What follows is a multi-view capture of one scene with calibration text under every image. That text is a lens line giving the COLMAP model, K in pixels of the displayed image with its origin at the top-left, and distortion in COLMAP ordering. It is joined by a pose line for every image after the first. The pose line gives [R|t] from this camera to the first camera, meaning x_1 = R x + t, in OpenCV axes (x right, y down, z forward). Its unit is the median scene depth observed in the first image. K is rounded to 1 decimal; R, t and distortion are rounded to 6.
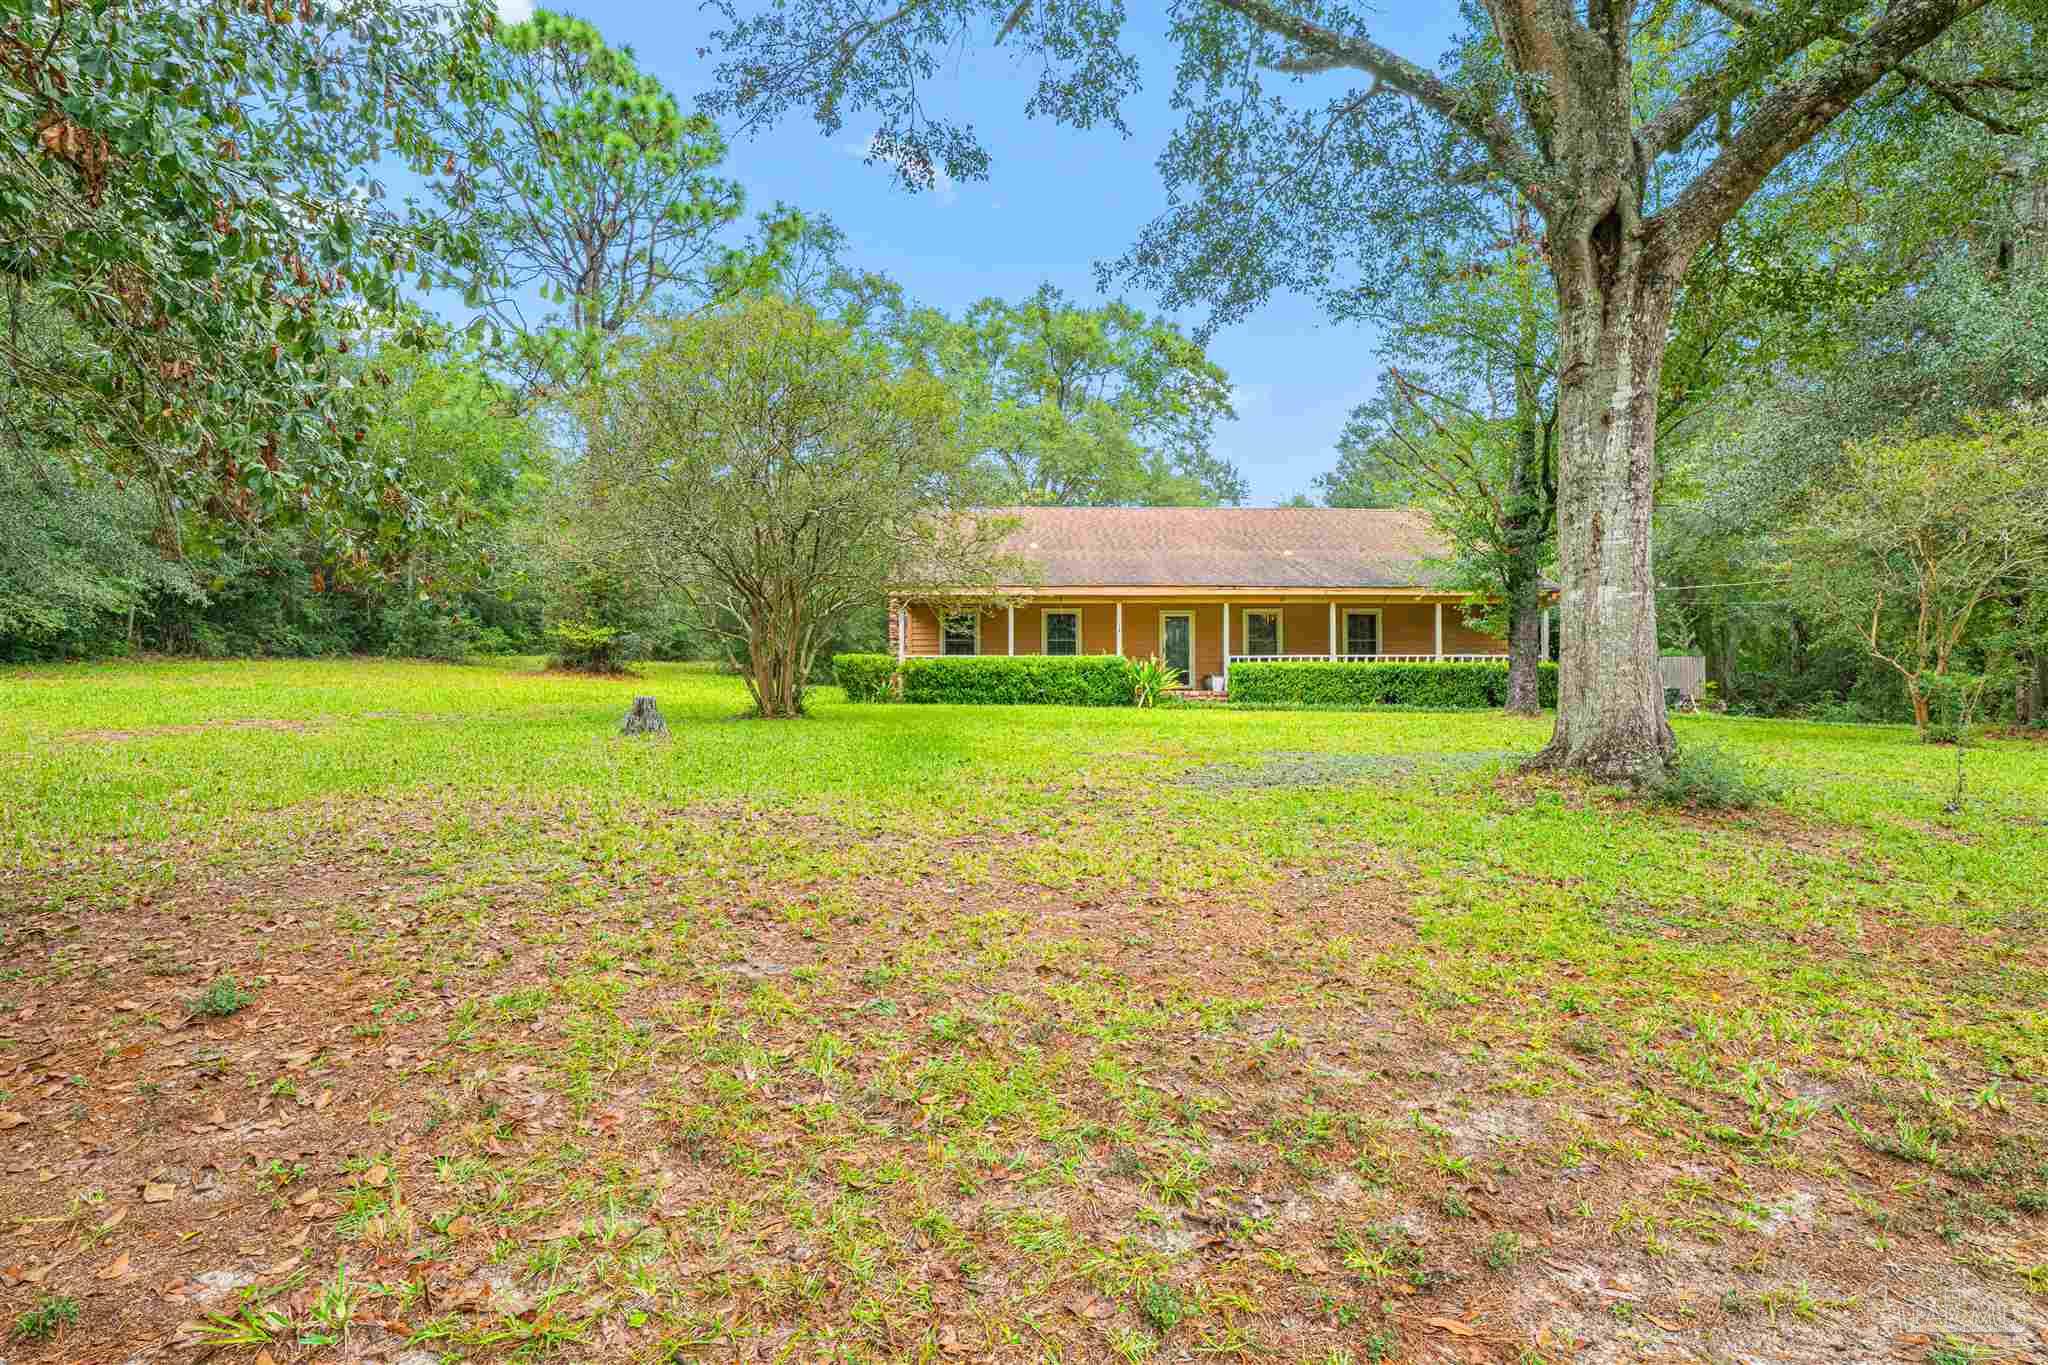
lens RADIAL K [[994.5, 0, 1021.2], [0, 994.5, 685.6], [0, 0, 1]] dist [-0.000438, -0.000254]
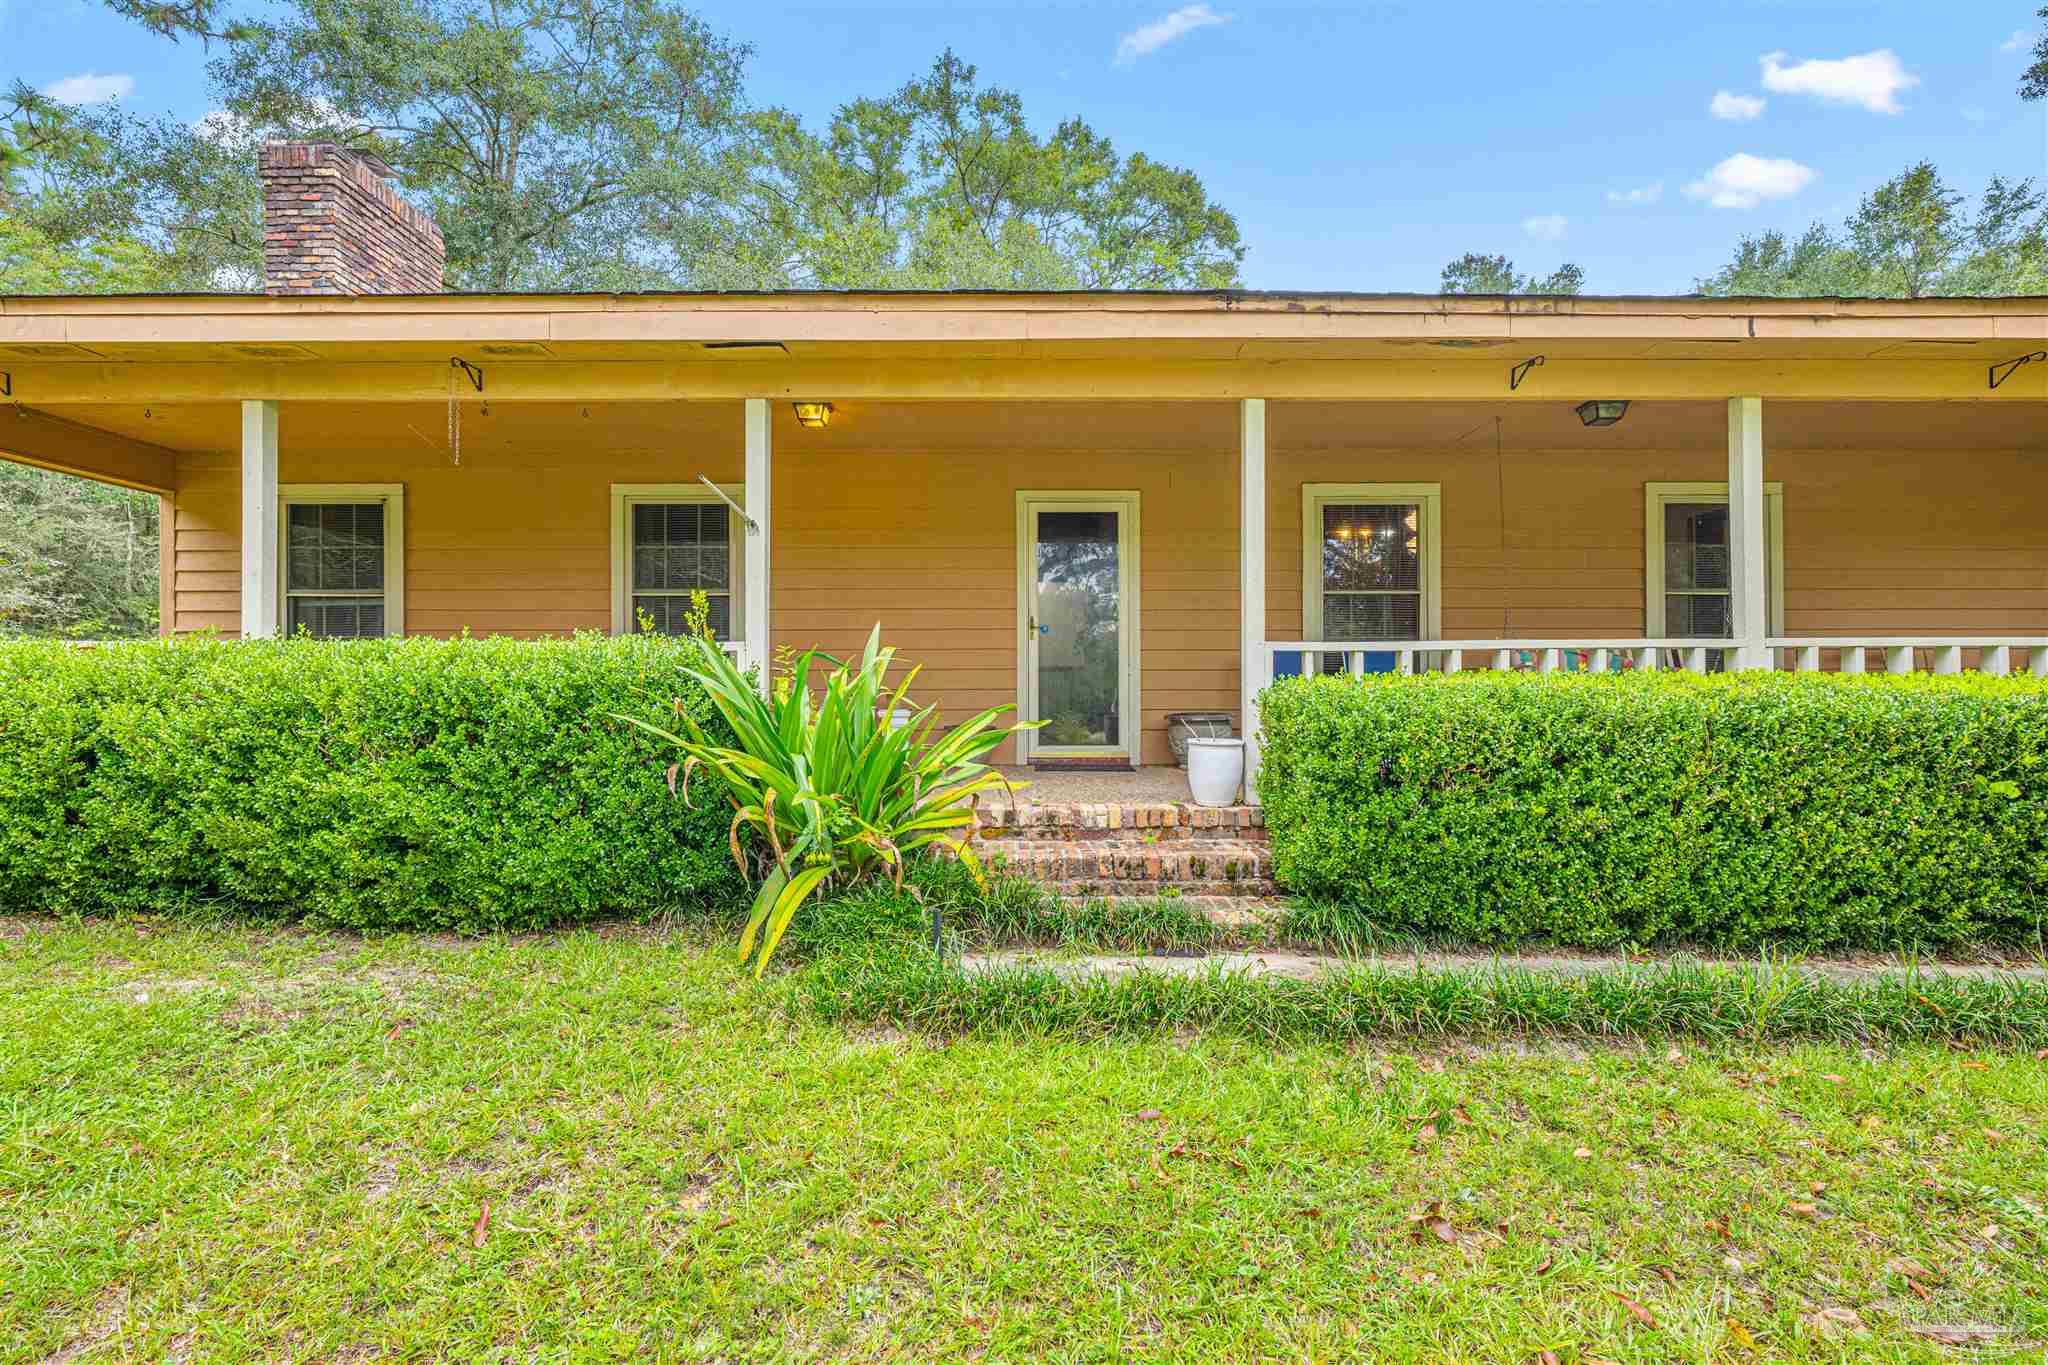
lens RADIAL K [[908.6, 0, 1024.0], [0, 908.6, 682.5], [0, 0, 1]] dist [0.003391, 0.000044]
pose [[0.999758, 0.000352, -0.022004, 0.162284], [-0.000258, 0.999991, 0.004254, -0.022500], [0.022005, -0.004247, 0.999749, 0.809110]]
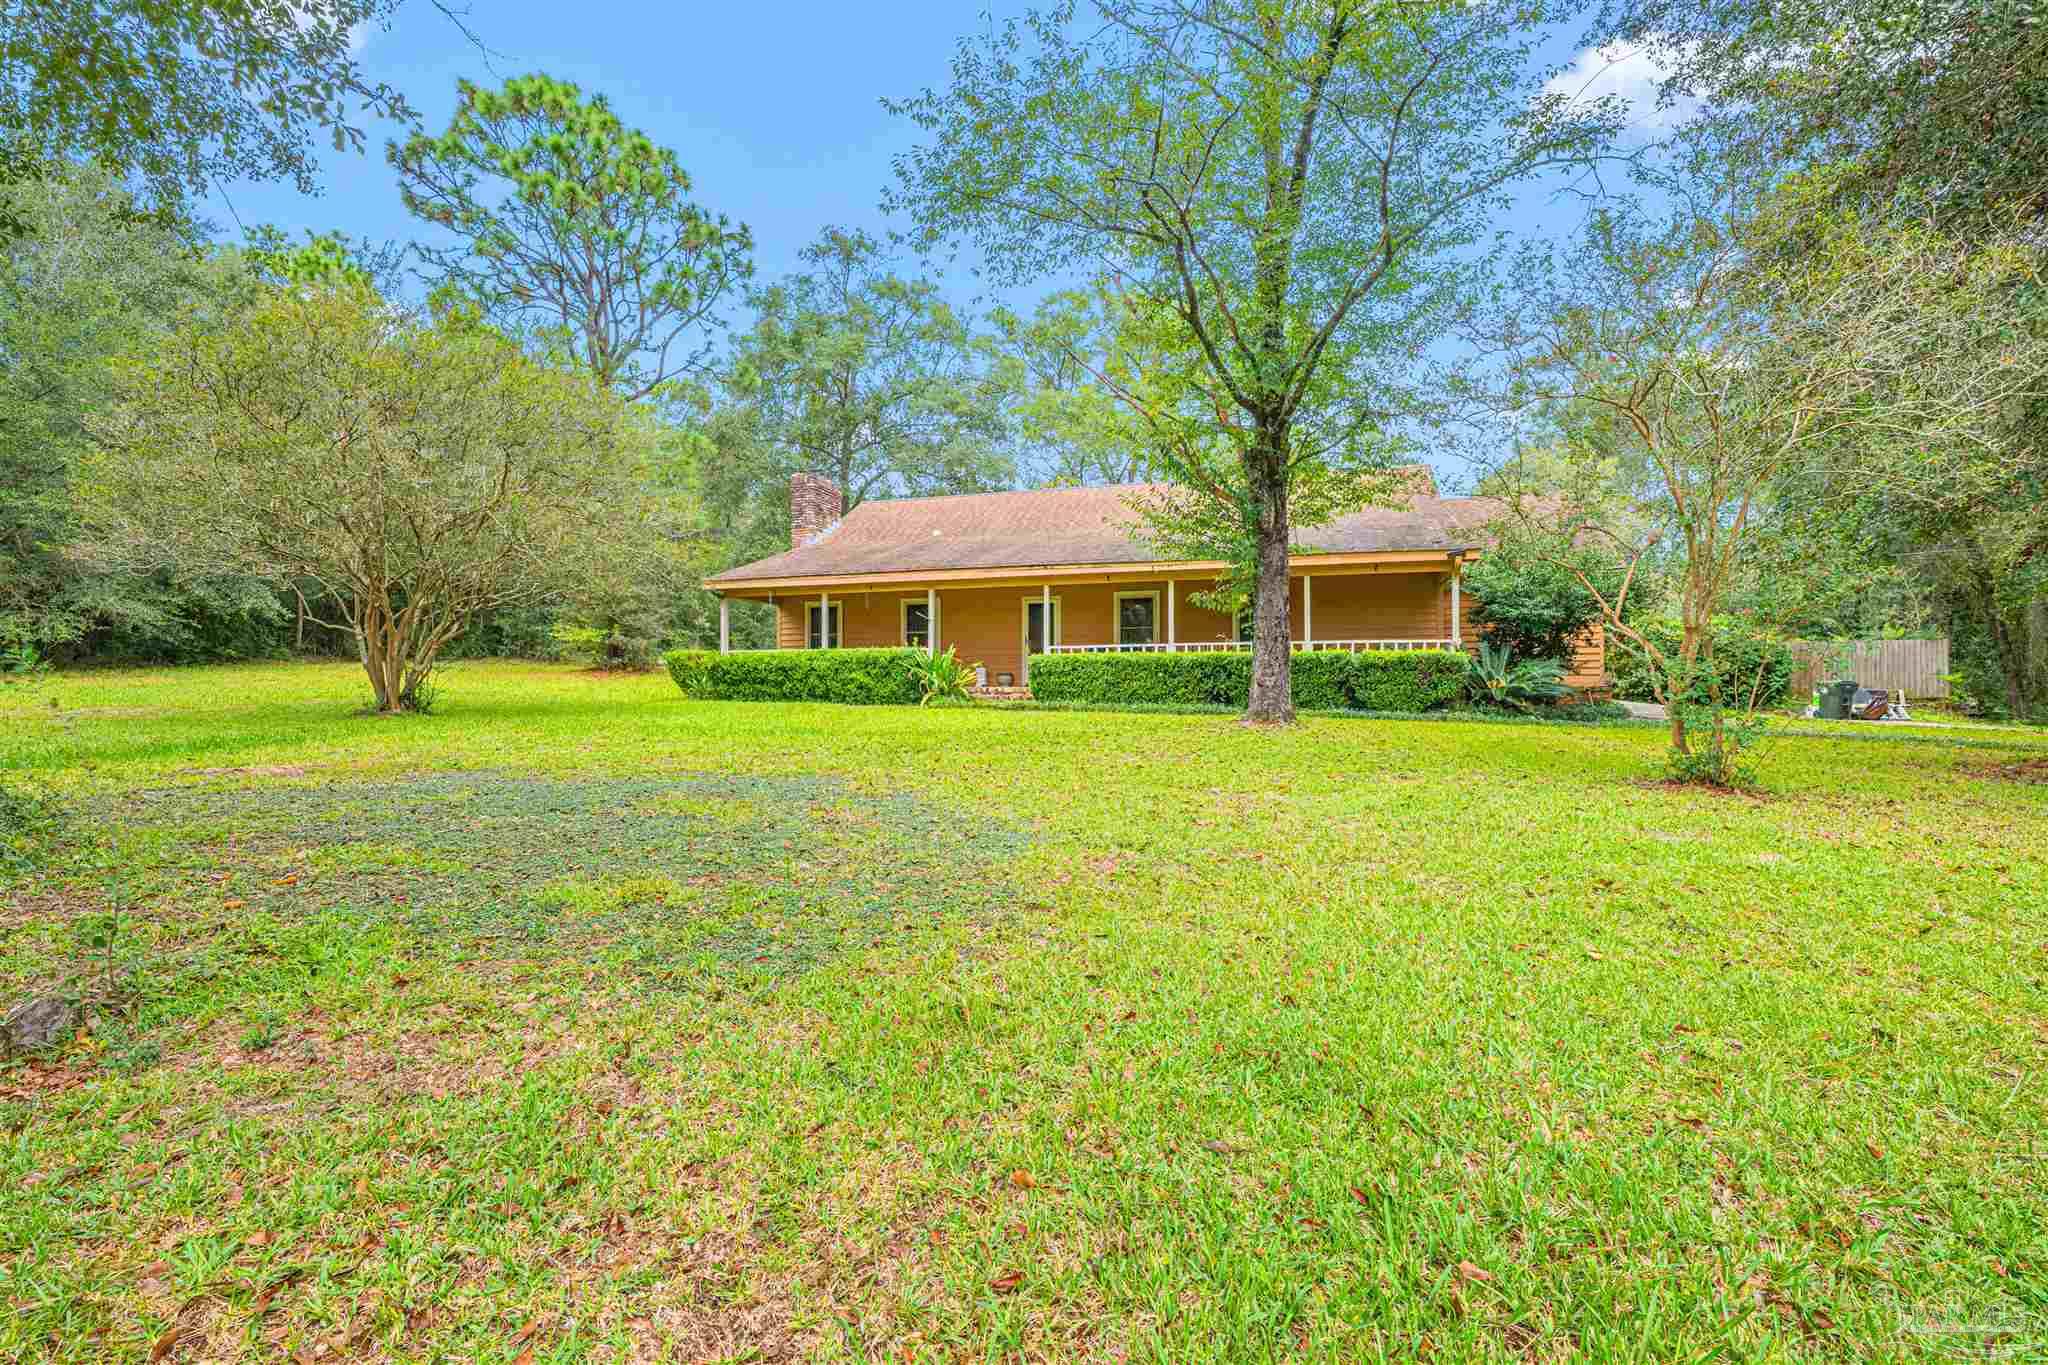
lens RADIAL K [[908.6, 0, 1024.0], [0, 908.6, 682.5], [0, 0, 1]] dist [0.003391, 0.000044]
pose [[0.947702, -0.001577, -0.319154, 0.444469], [0.002555, 0.999993, 0.002646, -0.000709], [0.319148, -0.003323, 0.947699, 0.247816]]
